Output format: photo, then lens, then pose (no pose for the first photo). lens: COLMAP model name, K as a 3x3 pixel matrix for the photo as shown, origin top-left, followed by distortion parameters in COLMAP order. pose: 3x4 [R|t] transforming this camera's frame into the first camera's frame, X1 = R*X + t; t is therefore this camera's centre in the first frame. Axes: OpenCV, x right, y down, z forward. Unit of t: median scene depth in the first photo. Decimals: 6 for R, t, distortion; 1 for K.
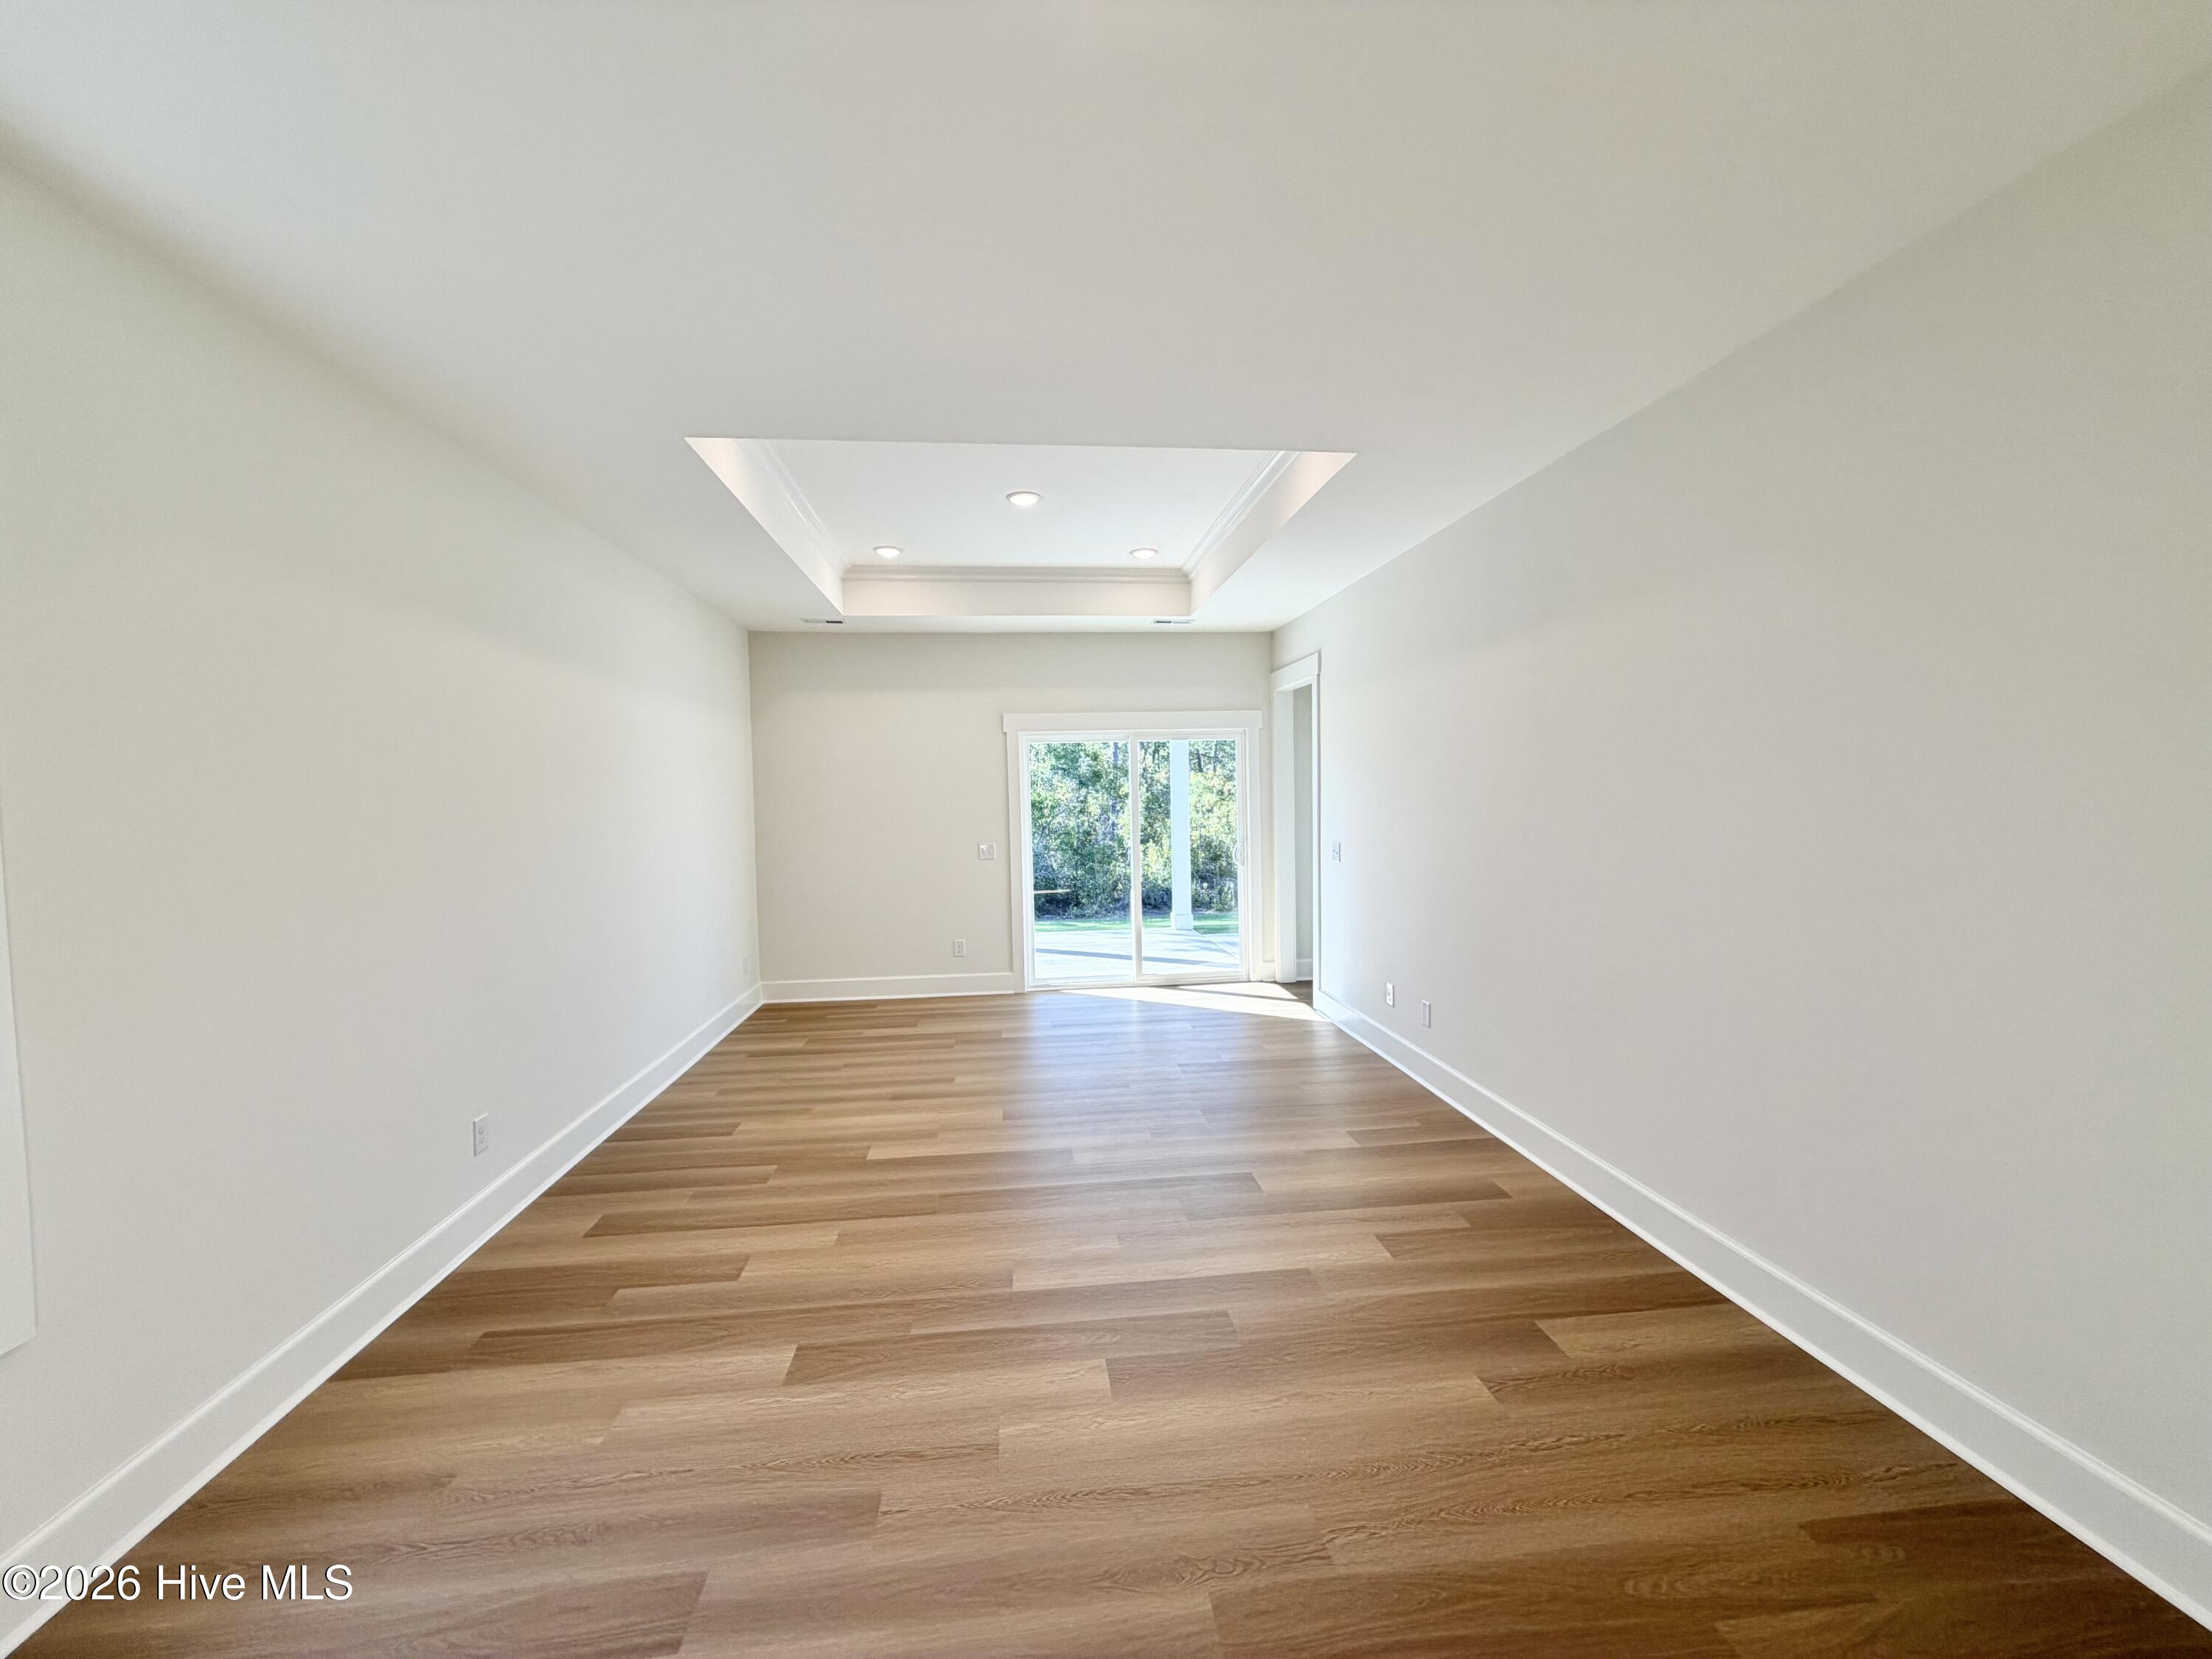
lens RADIAL K [[884.8, 0, 1106.0], [0, 884.8, 829.5], [0, 0, 1]] dist [0.015773, 0.000002]
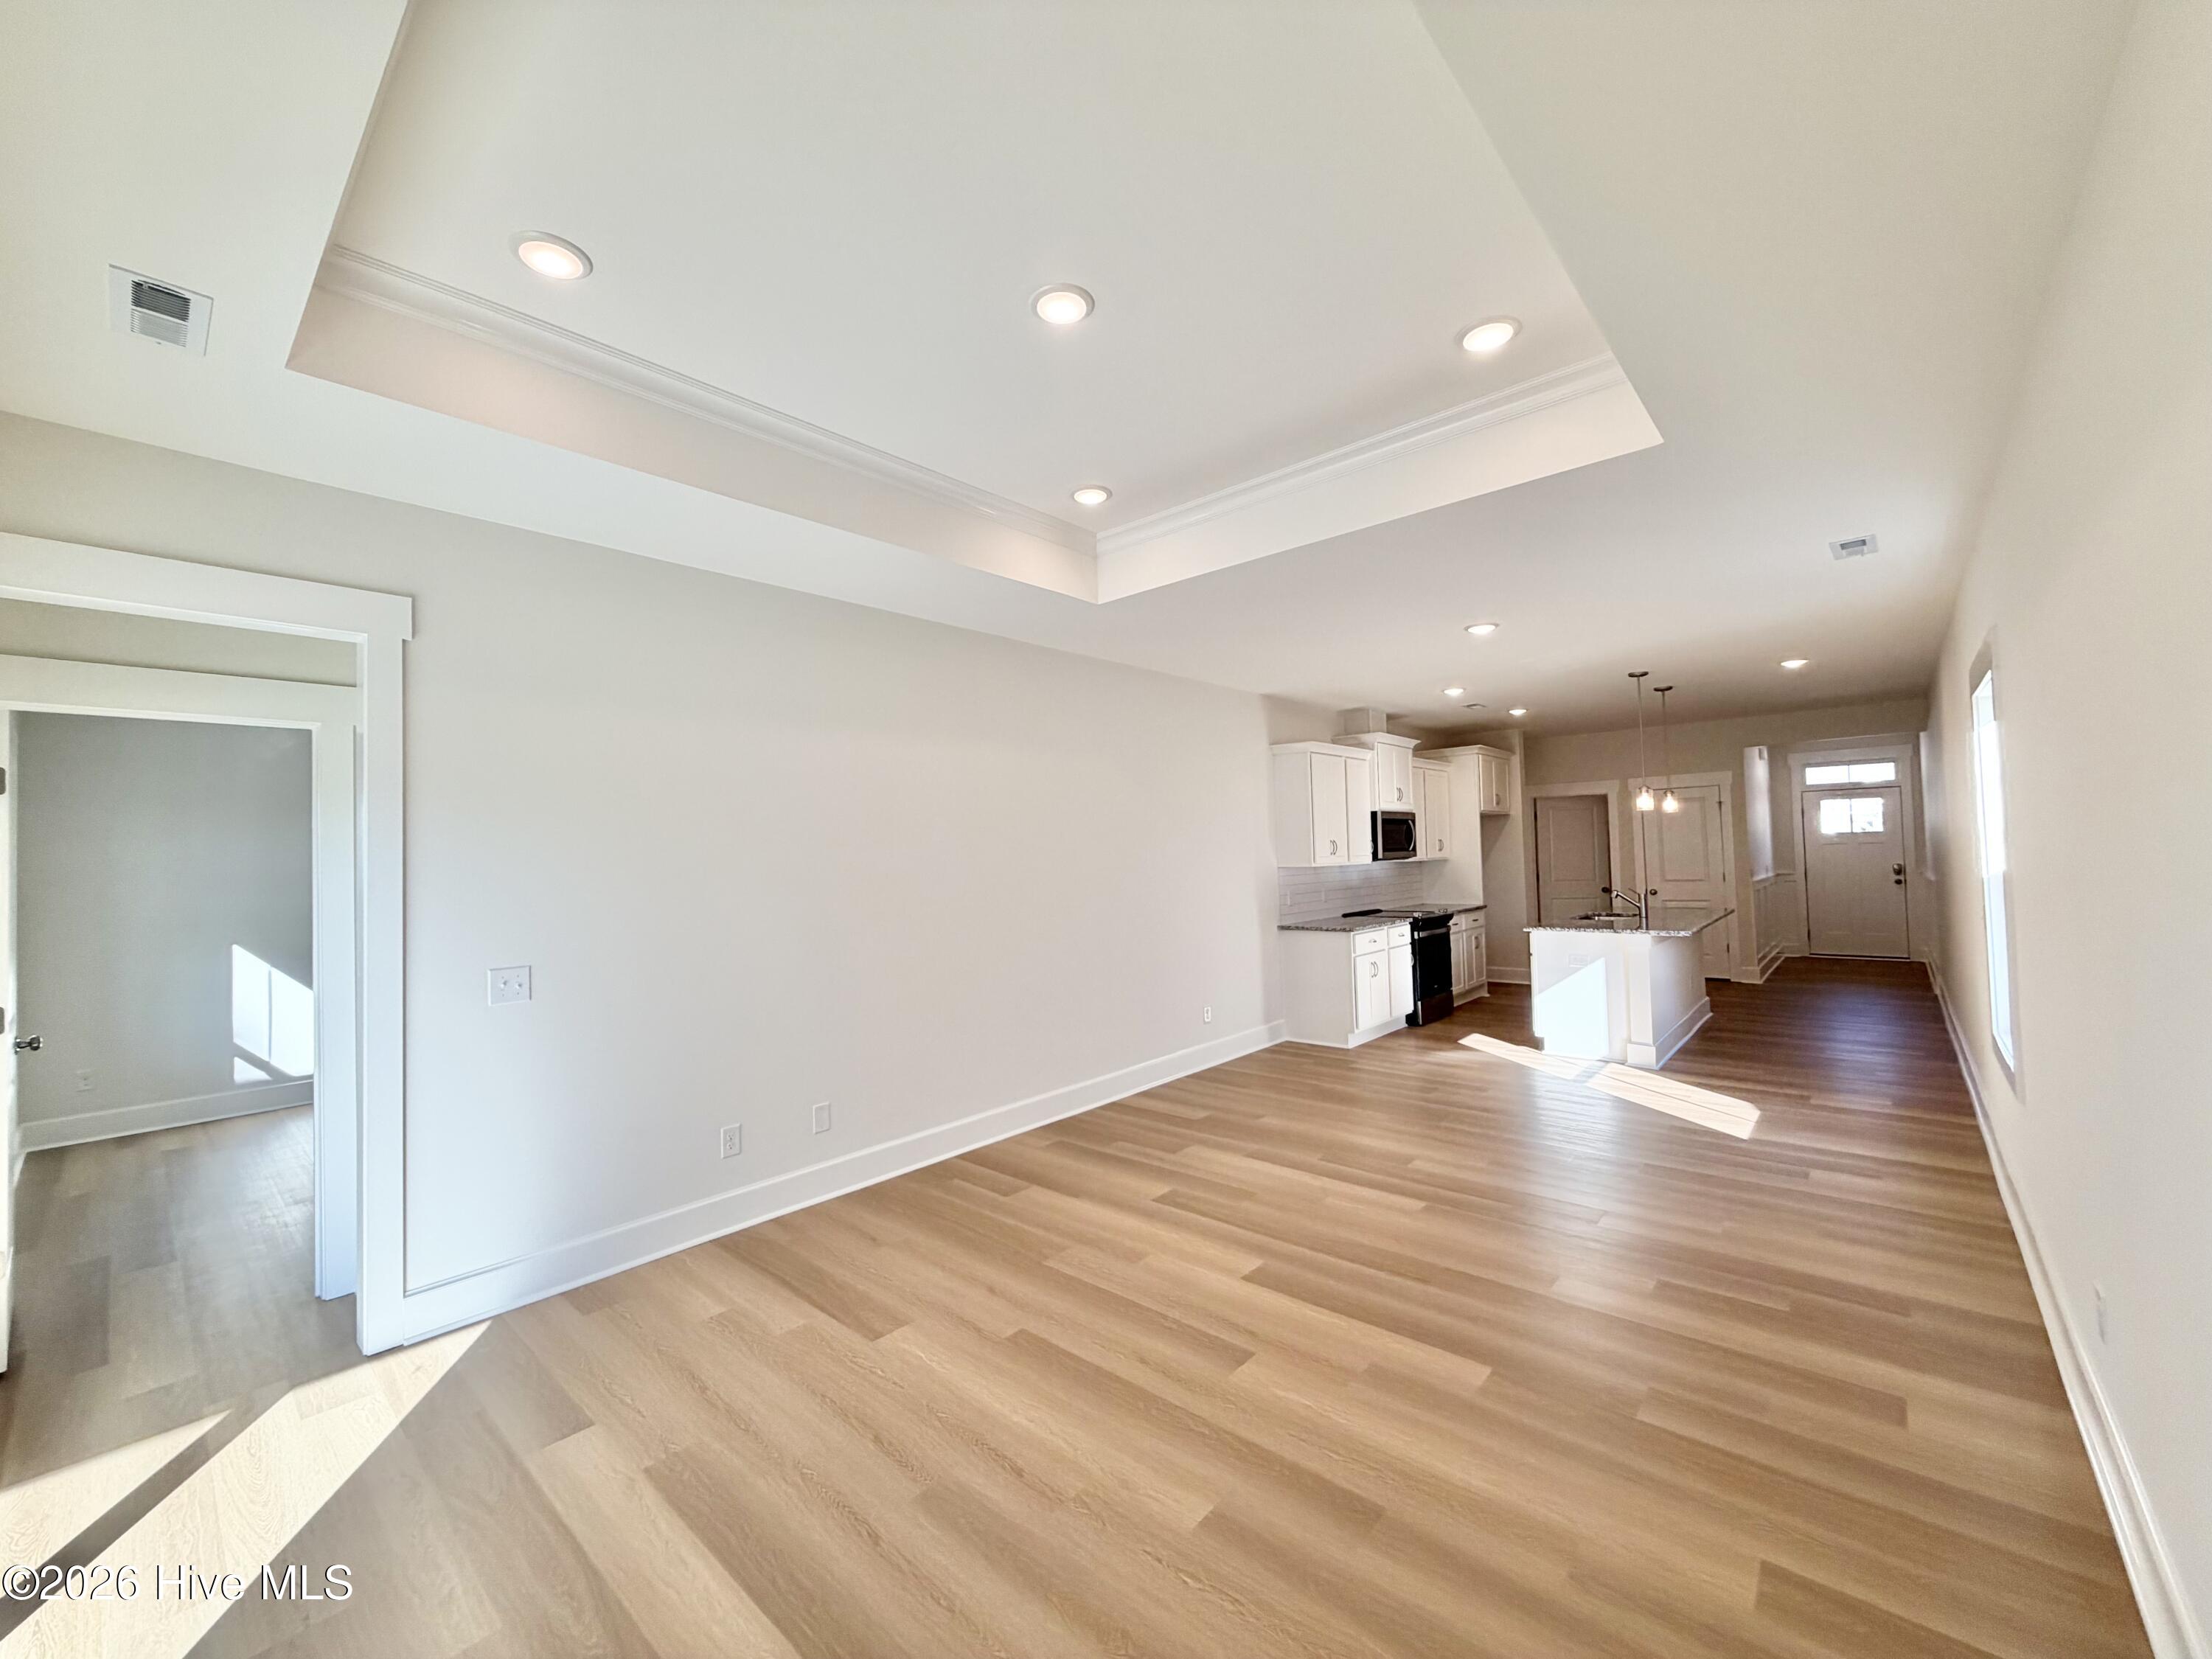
lens RADIAL K [[884.8, 0, 1106.0], [0, 884.8, 829.5], [0, 0, 1]] dist [0.015773, 0.000002]
pose [[-0.673133, 0.061042, 0.736998, -0.671863], [0.069019, 0.997423, -0.019573, -0.057160], [-0.736294, 0.037692, -0.675612, 1.862574]]
